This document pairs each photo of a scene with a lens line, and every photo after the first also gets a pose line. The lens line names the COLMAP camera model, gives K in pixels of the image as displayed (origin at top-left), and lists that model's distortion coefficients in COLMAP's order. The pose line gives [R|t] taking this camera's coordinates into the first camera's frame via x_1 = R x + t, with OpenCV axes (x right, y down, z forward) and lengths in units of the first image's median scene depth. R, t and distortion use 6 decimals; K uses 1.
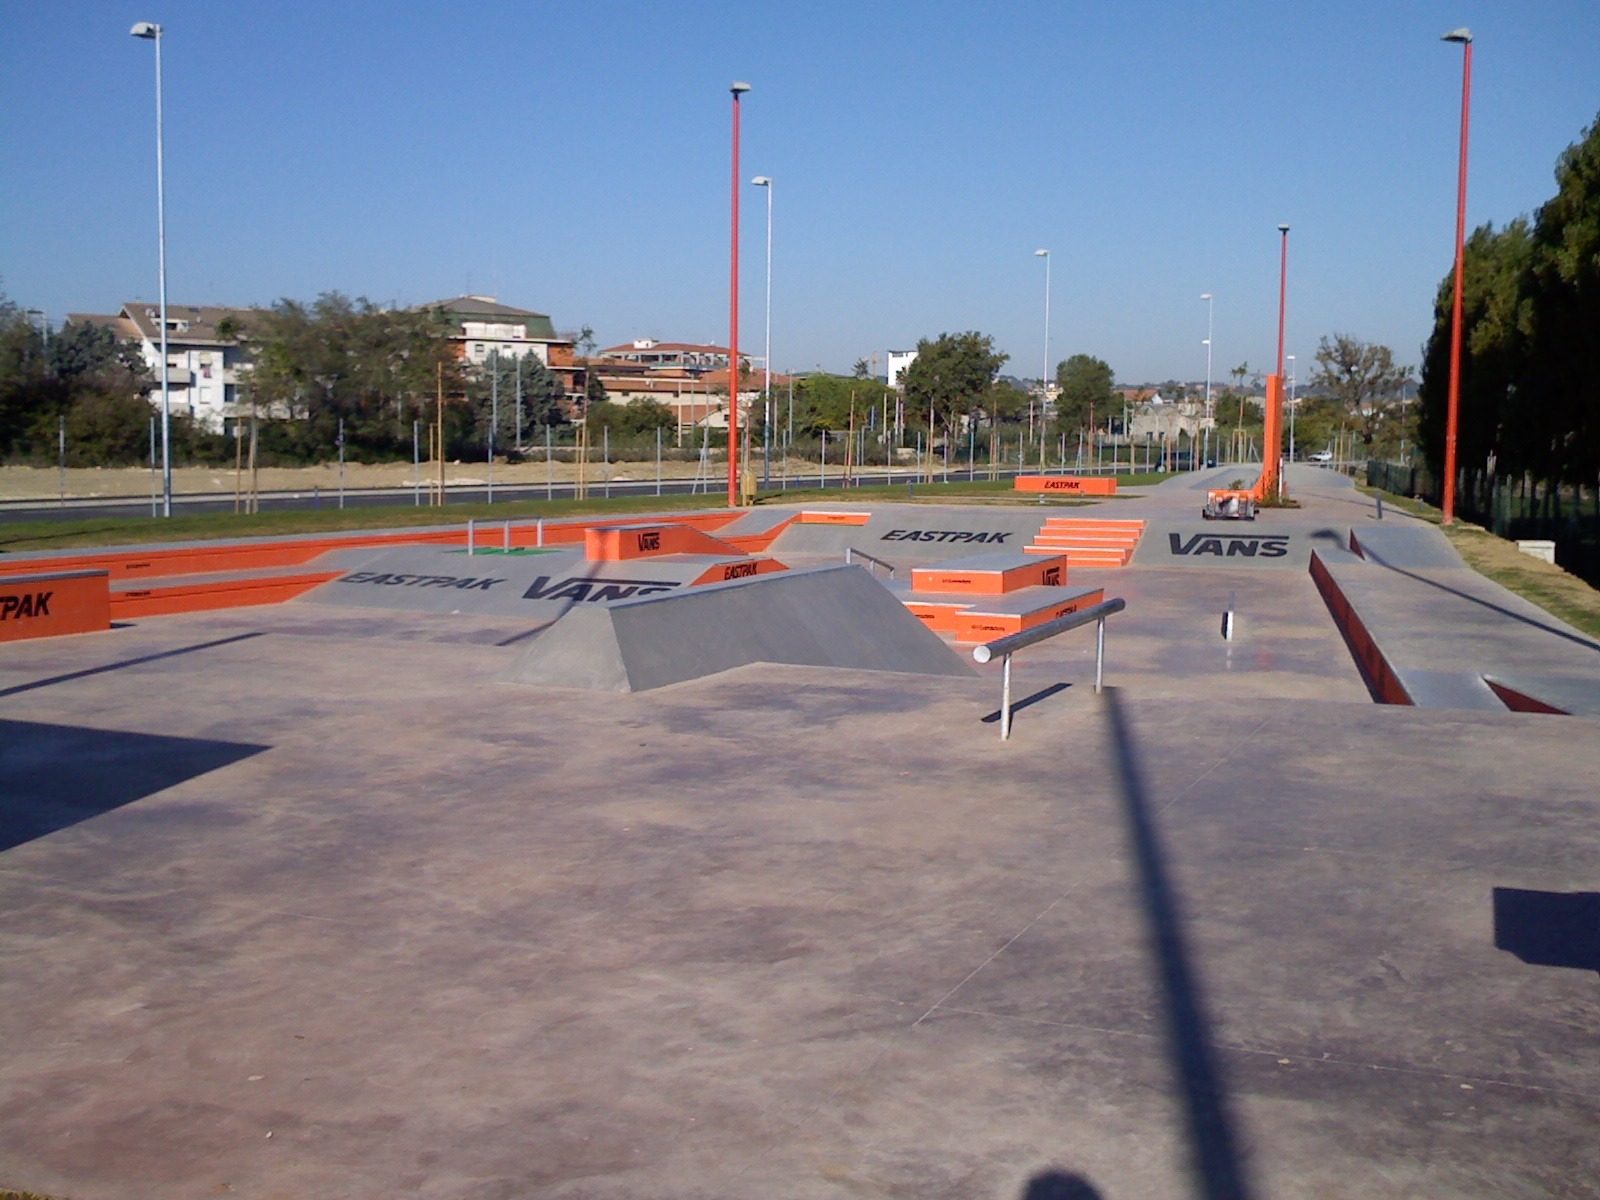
lens RADIAL K [[1868.2, 0, 800.0], [0, 1868.2, 600.0], [0, 0, 1]] dist [-0.004489, -0.026020]
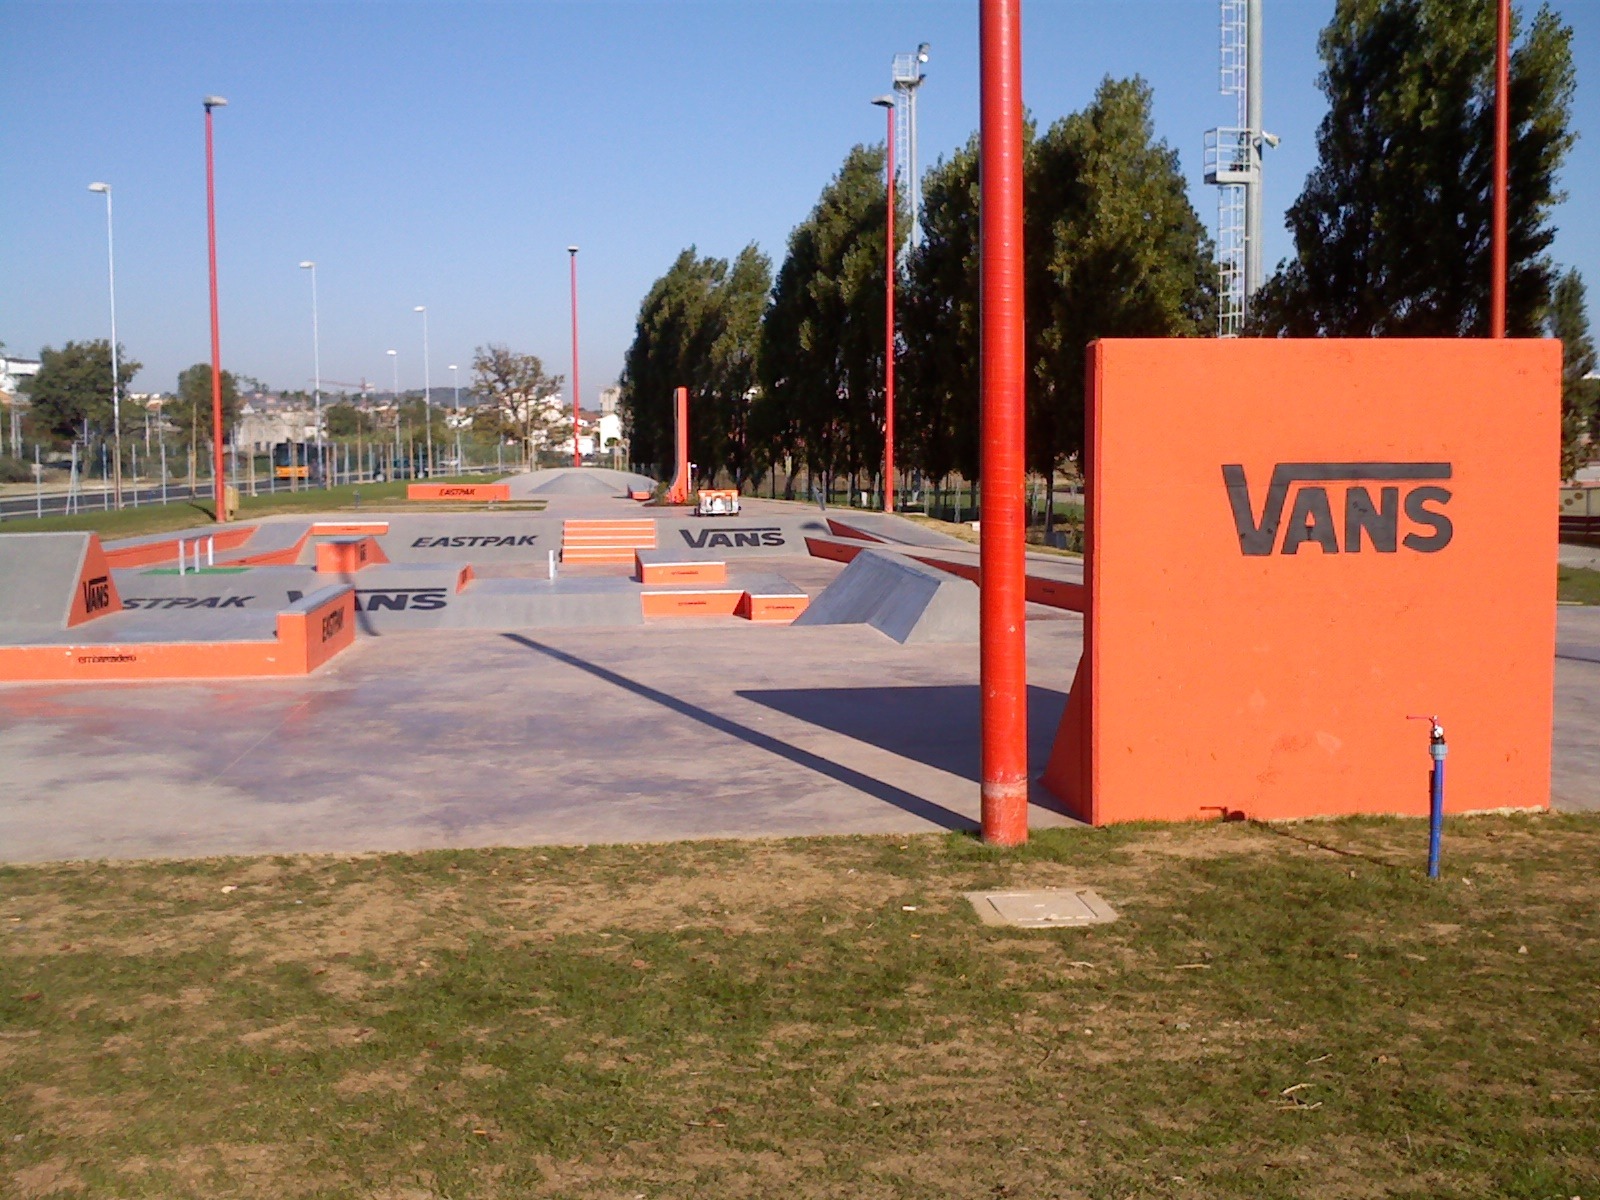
lens RADIAL K [[1868.2, 0, 800.0], [0, 1868.2, 600.0], [0, 0, 1]] dist [-0.004489, -0.026020]
pose [[0.885703, -0.057223, 0.460713, -0.065155], [0.059184, 0.998195, 0.010201, -0.000201], [-0.460465, 0.018232, 0.887491, -0.006301]]
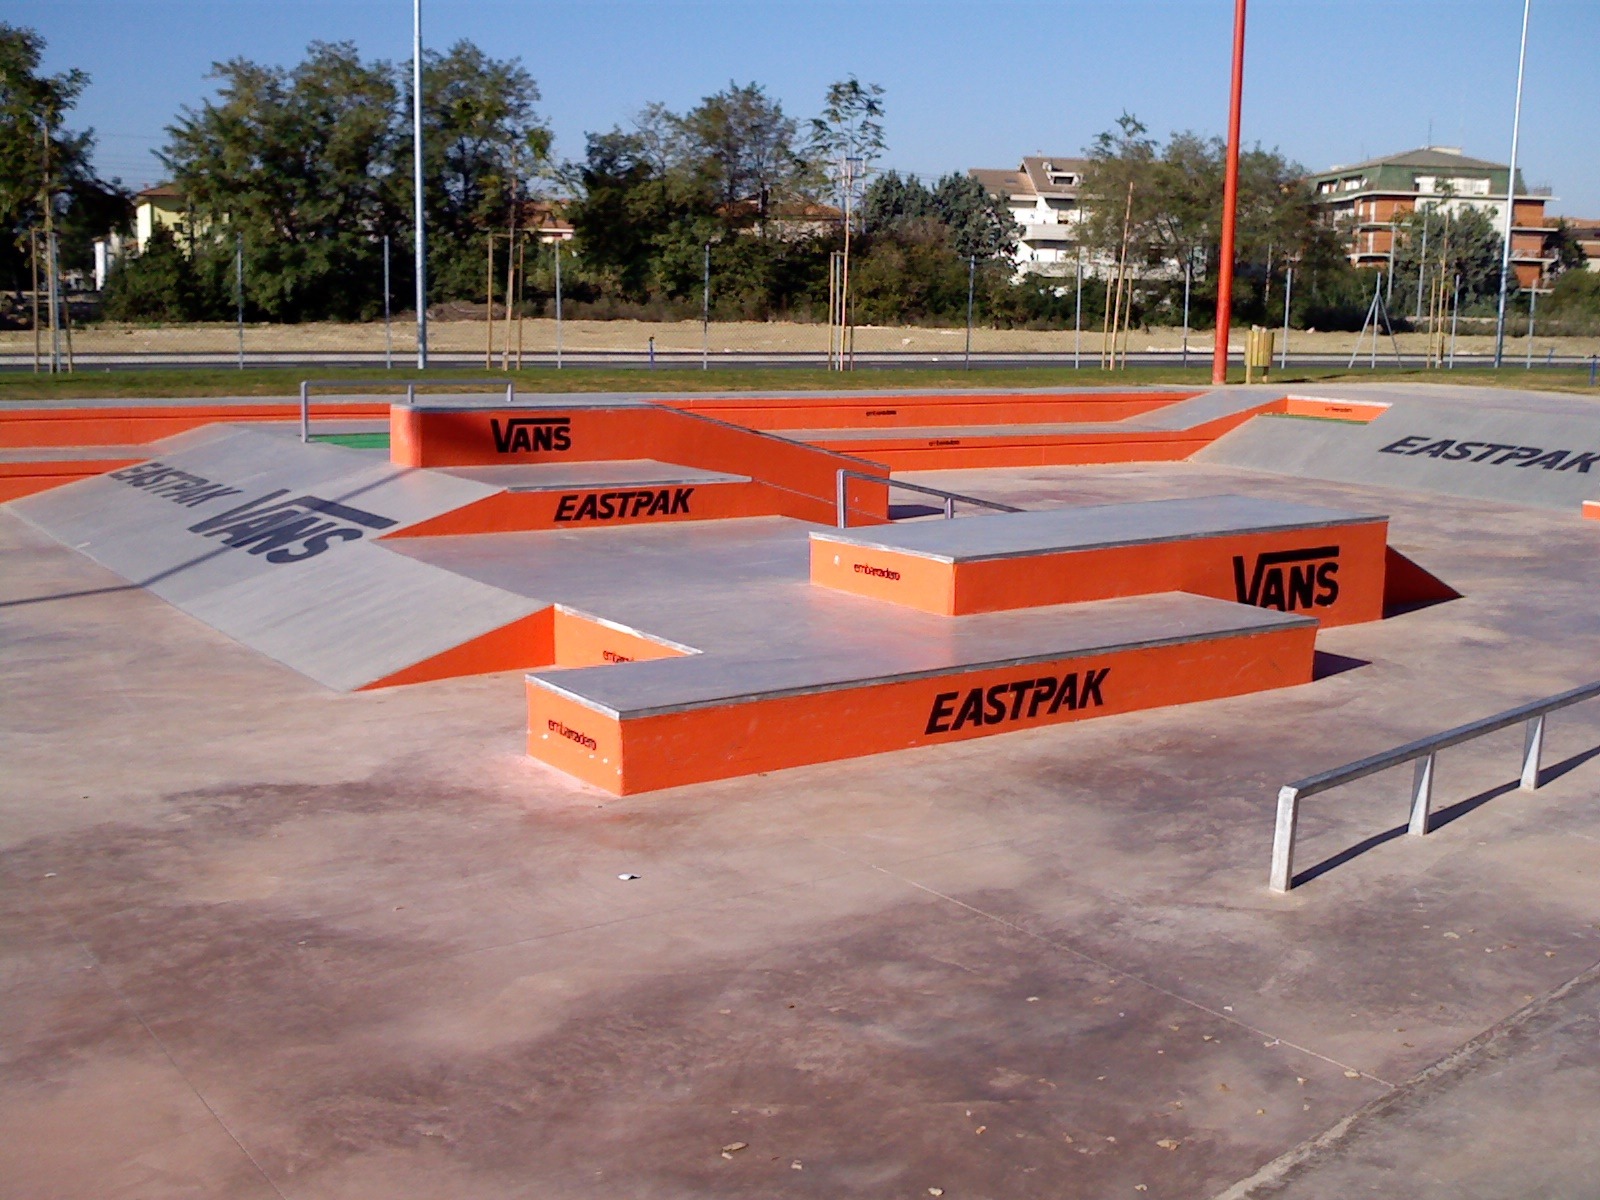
lens RADIAL K [[1927.1, 0, 800.0], [0, 1927.1, 600.0], [0, 0, 1]] dist [-0.073462, -0.025120]
pose [[0.865442, 0.087389, -0.493330, 0.047527], [-0.055833, 0.995359, 0.078373, -0.006112], [0.497889, -0.040283, 0.866305, 0.109160]]
